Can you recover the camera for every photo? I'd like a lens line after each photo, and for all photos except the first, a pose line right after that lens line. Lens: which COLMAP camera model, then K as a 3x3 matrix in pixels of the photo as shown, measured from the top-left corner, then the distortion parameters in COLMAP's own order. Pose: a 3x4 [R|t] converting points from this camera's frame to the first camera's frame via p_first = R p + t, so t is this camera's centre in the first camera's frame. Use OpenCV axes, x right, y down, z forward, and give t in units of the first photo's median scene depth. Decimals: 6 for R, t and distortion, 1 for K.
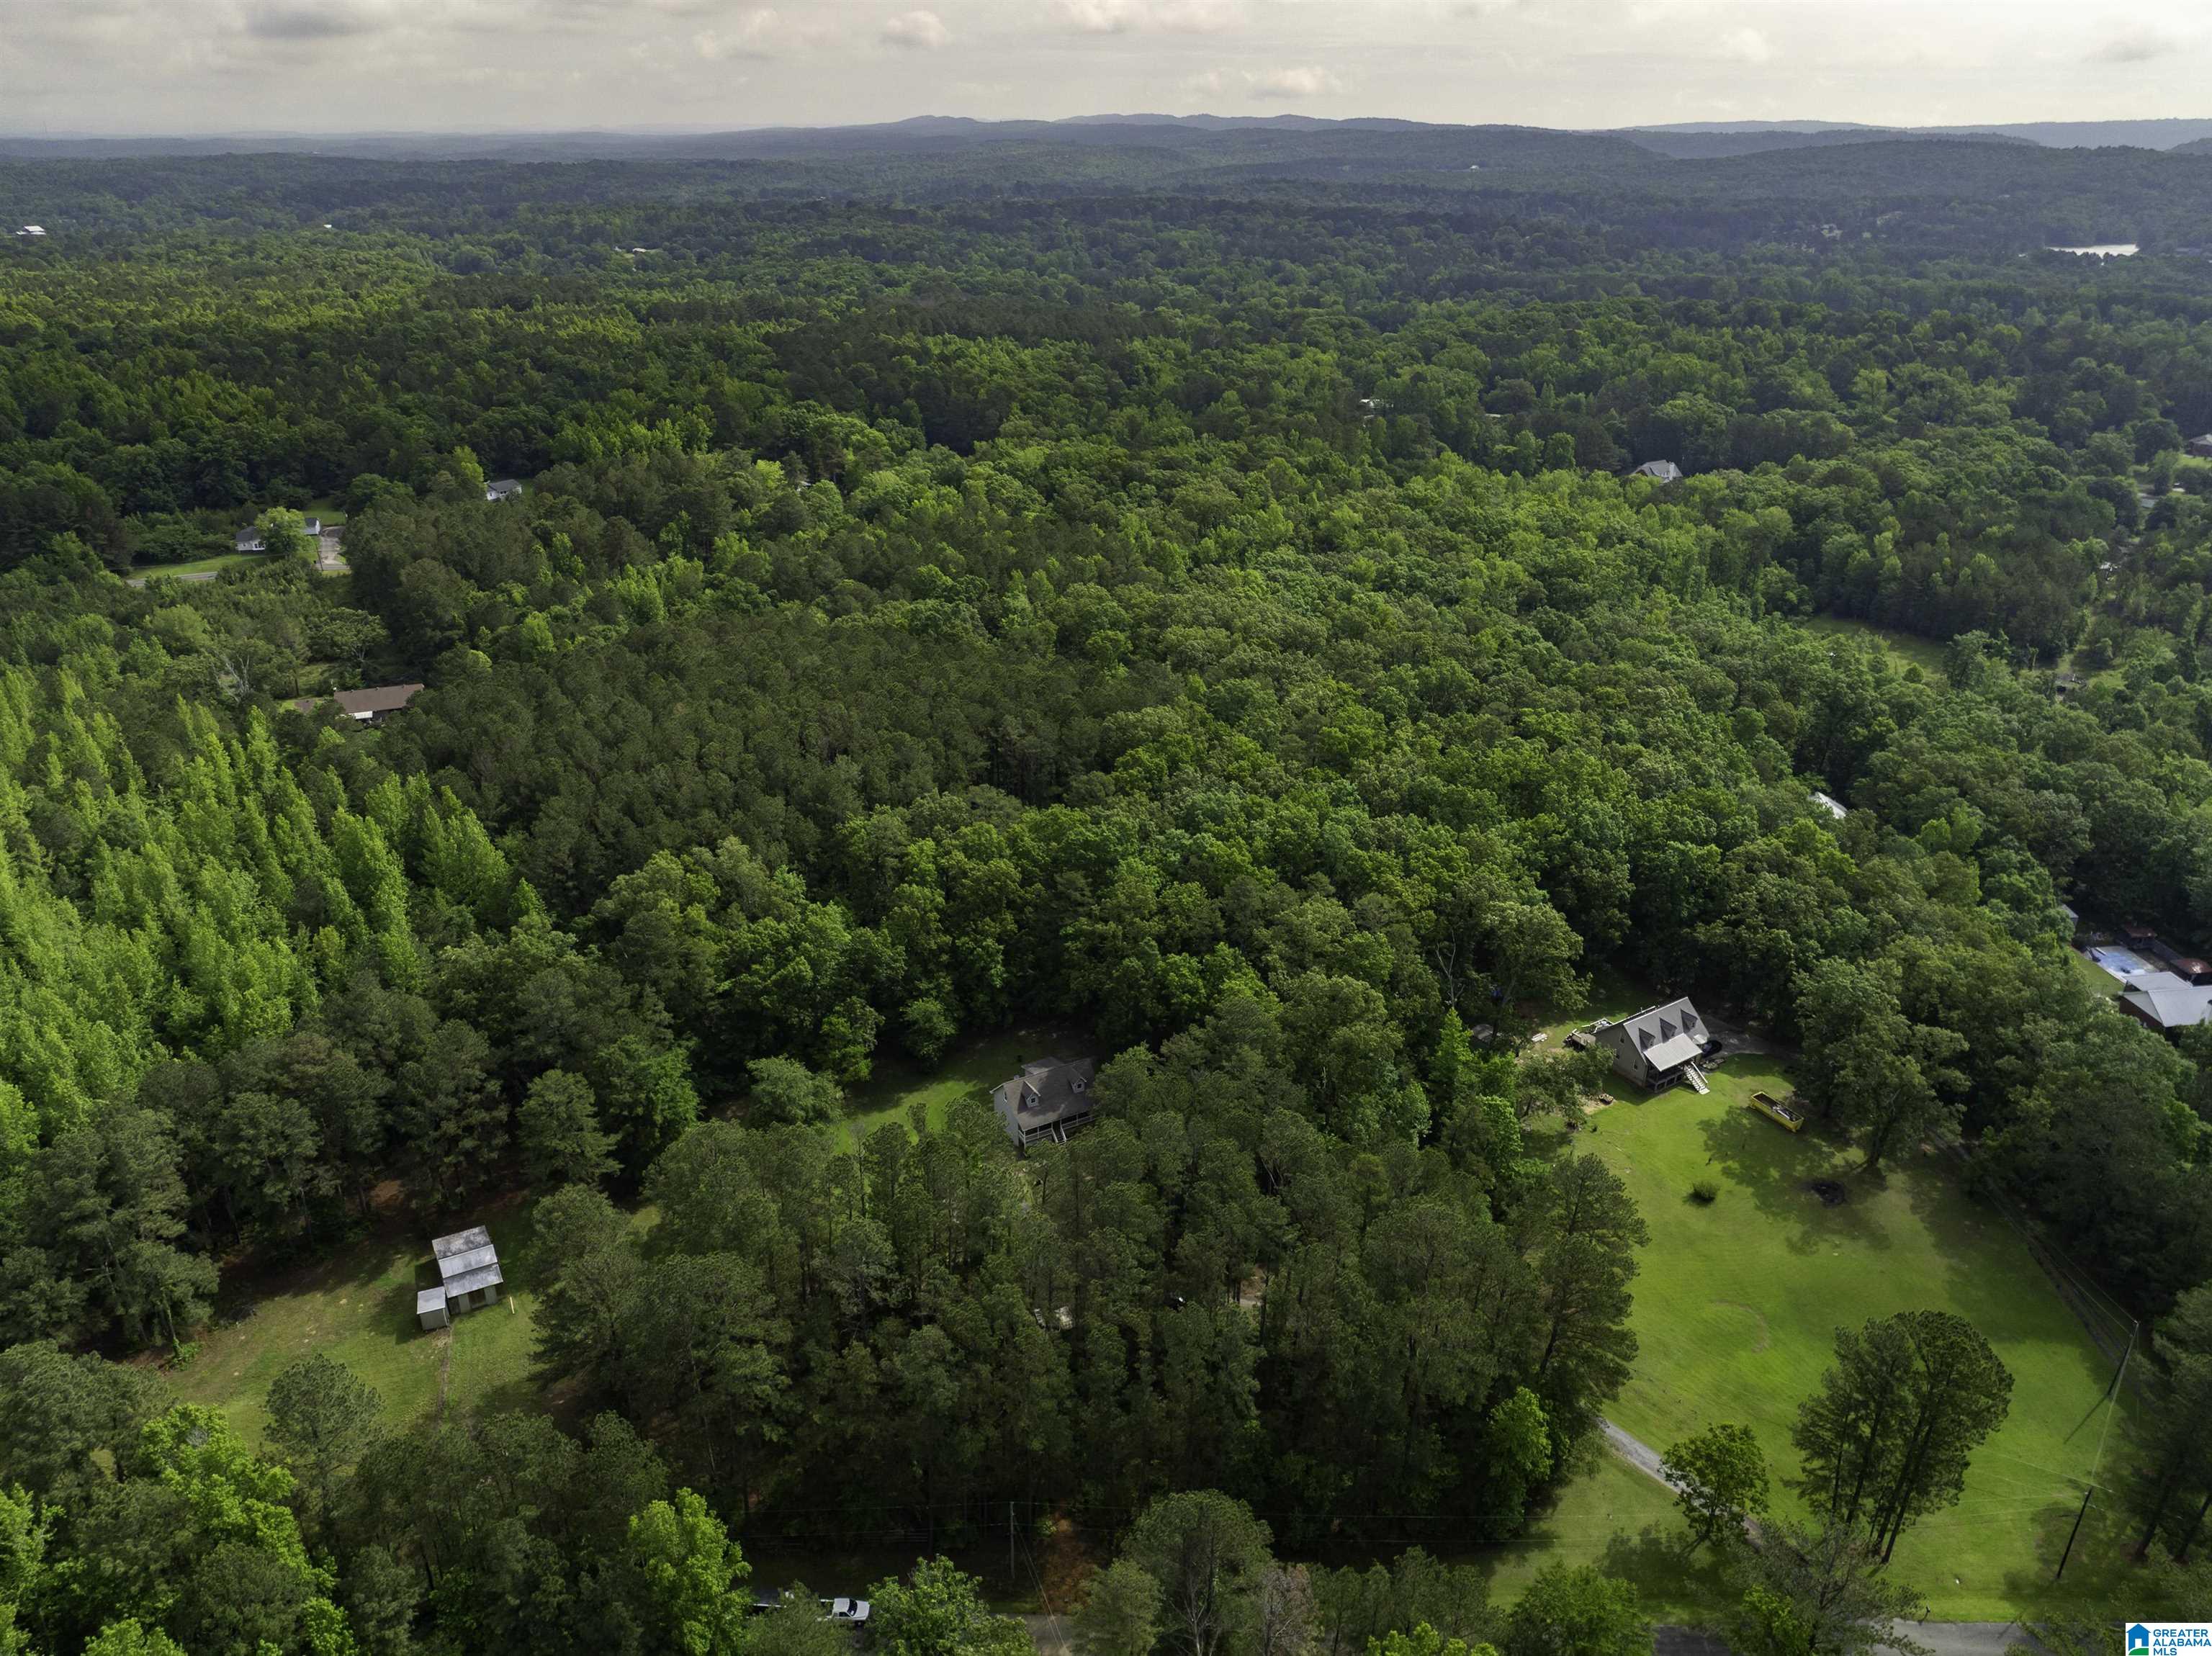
lens RADIAL K [[1561.5, 0, 1100.6], [0, 1561.5, 836.4], [0, 0, 1]] dist [-0.051582, 0.021244]
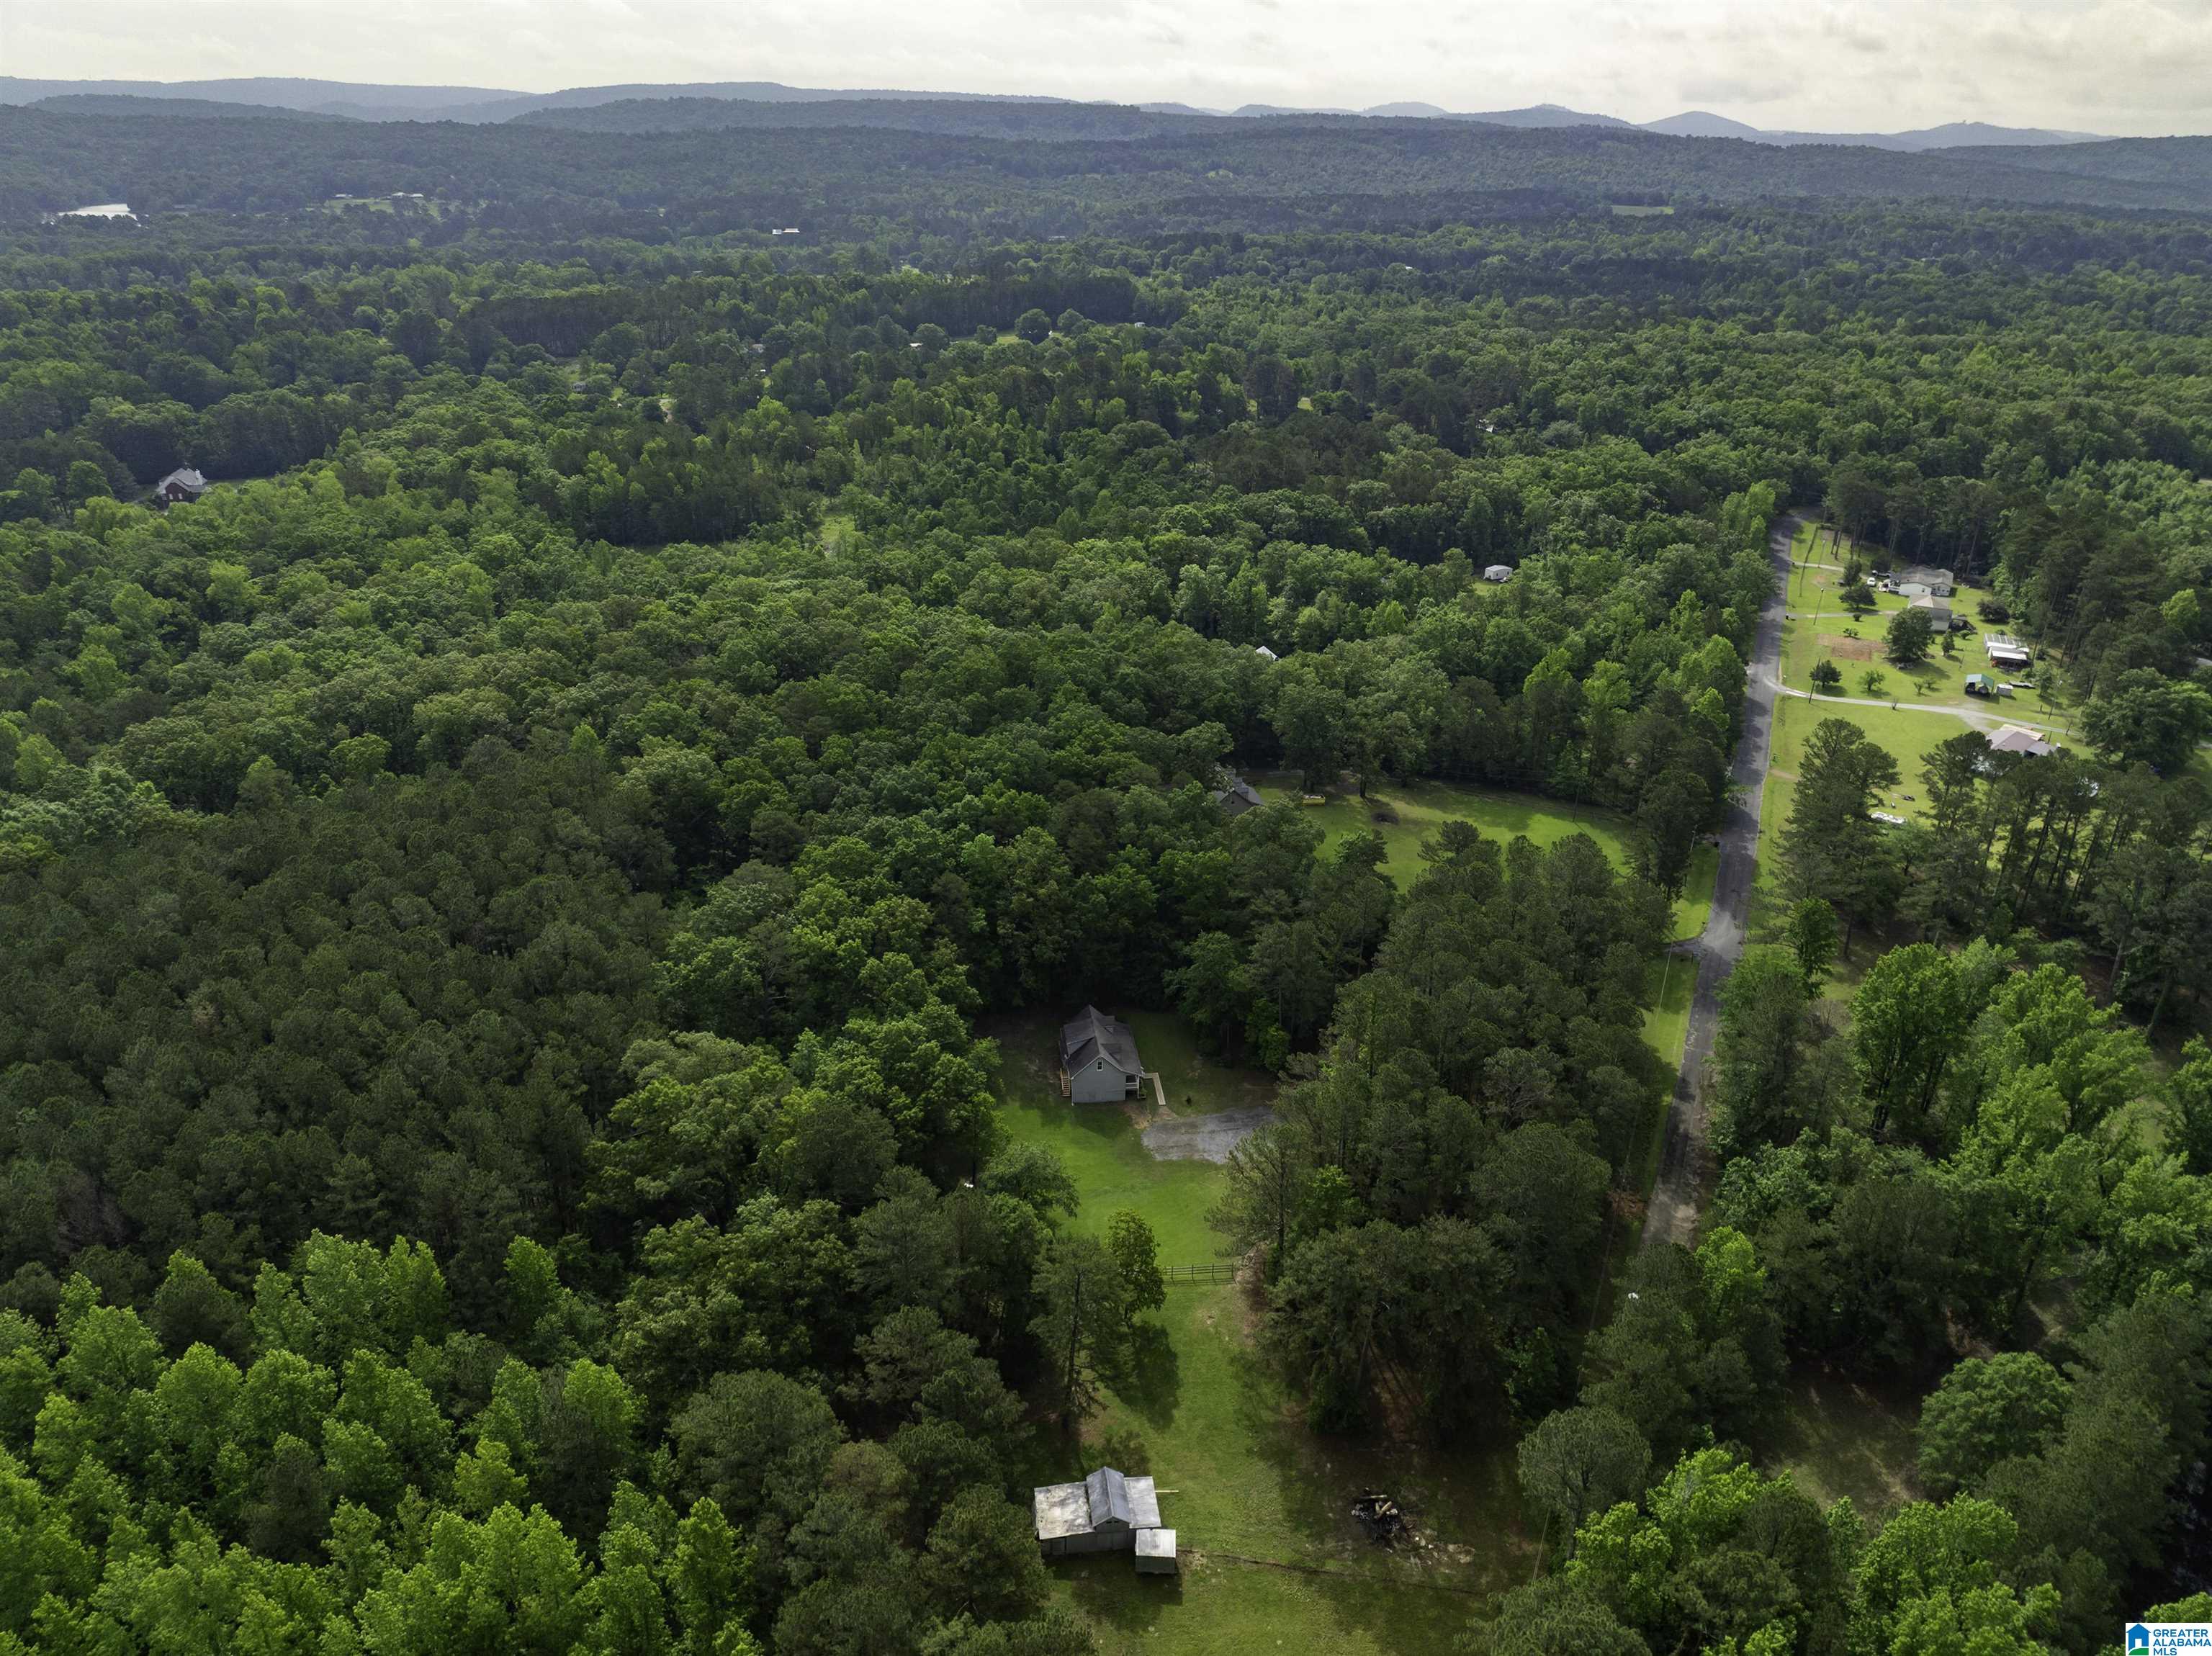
lens RADIAL K [[1561.5, 0, 1109.9], [0, 1561.5, 819.7], [0, 0, 1]] dist [-0.051582, 0.021244]
pose [[0.378277, -0.385737, 0.841495, -0.740148], [0.374346, 0.895141, 0.242049, -0.193877], [-0.846624, 0.223448, 0.483010, 0.393859]]
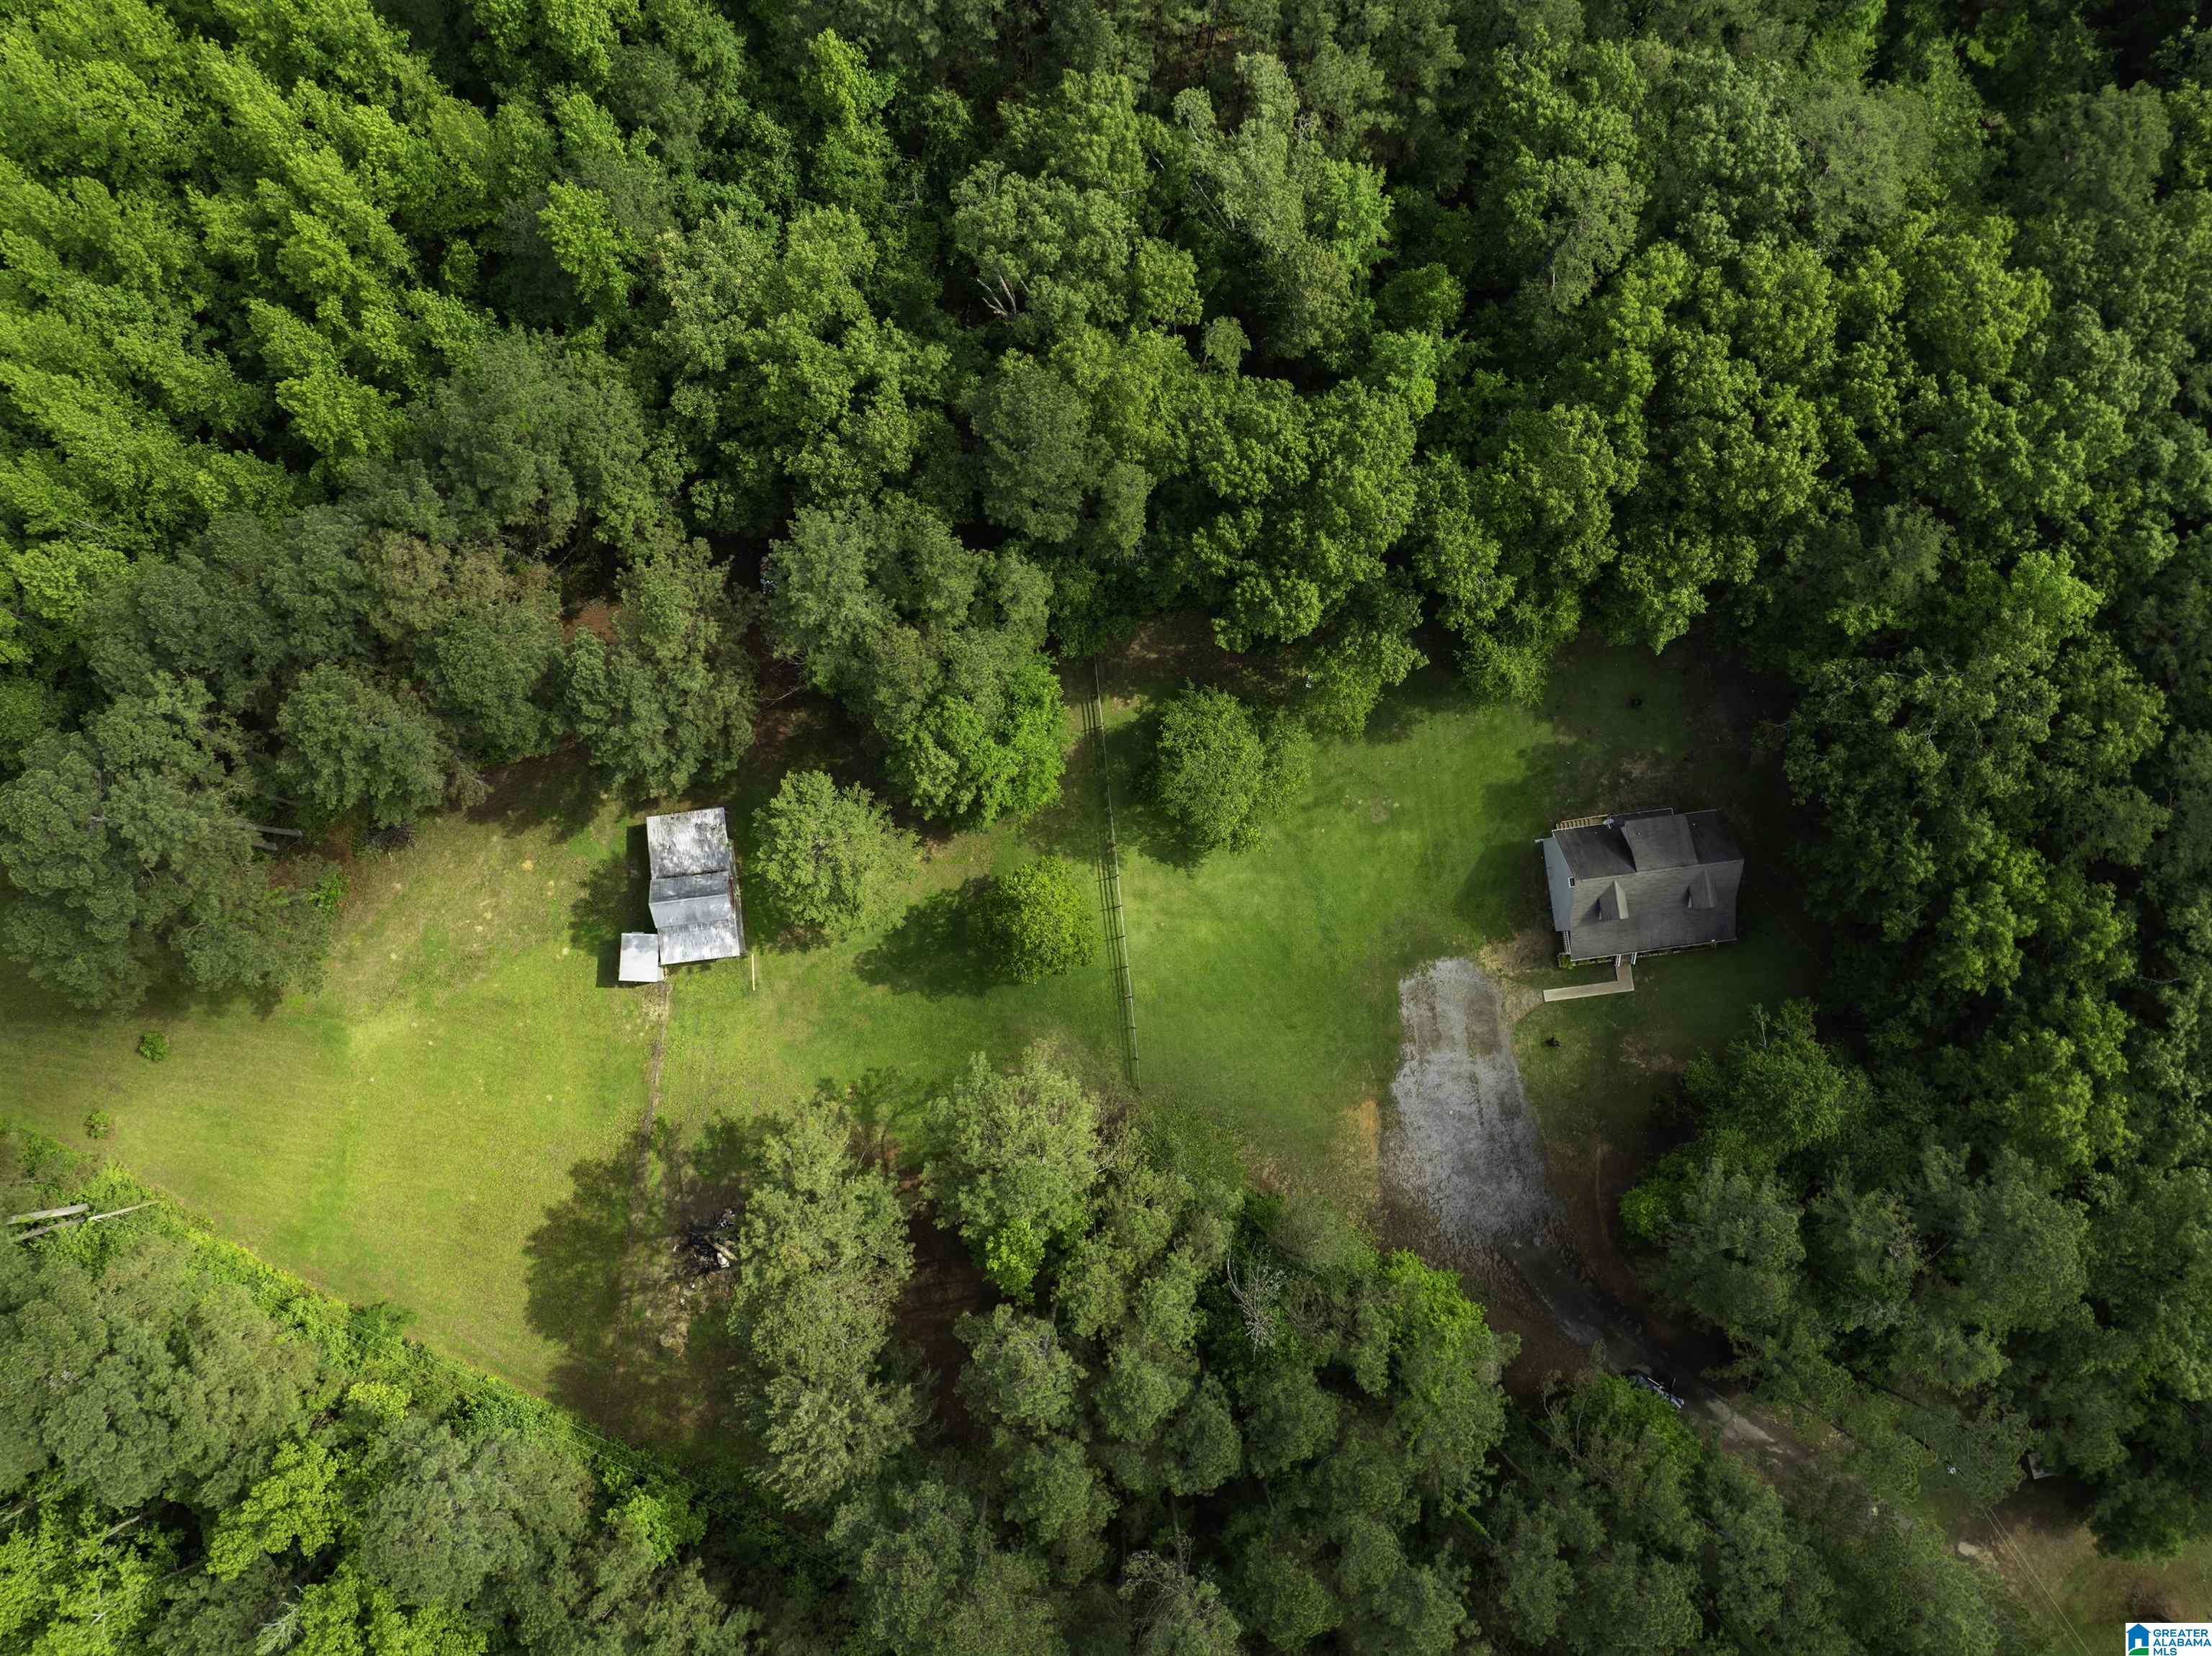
lens RADIAL K [[1561.5, 0, 1115.0], [0, 1561.5, 835.3], [0, 0, 1]] dist [-0.051582, 0.021244]
pose [[0.923816, 0.381234, -0.034990, -0.174797], [-0.160041, 0.467603, 0.869330, -0.268382], [0.347779, -0.797501, 0.492992, 0.575709]]
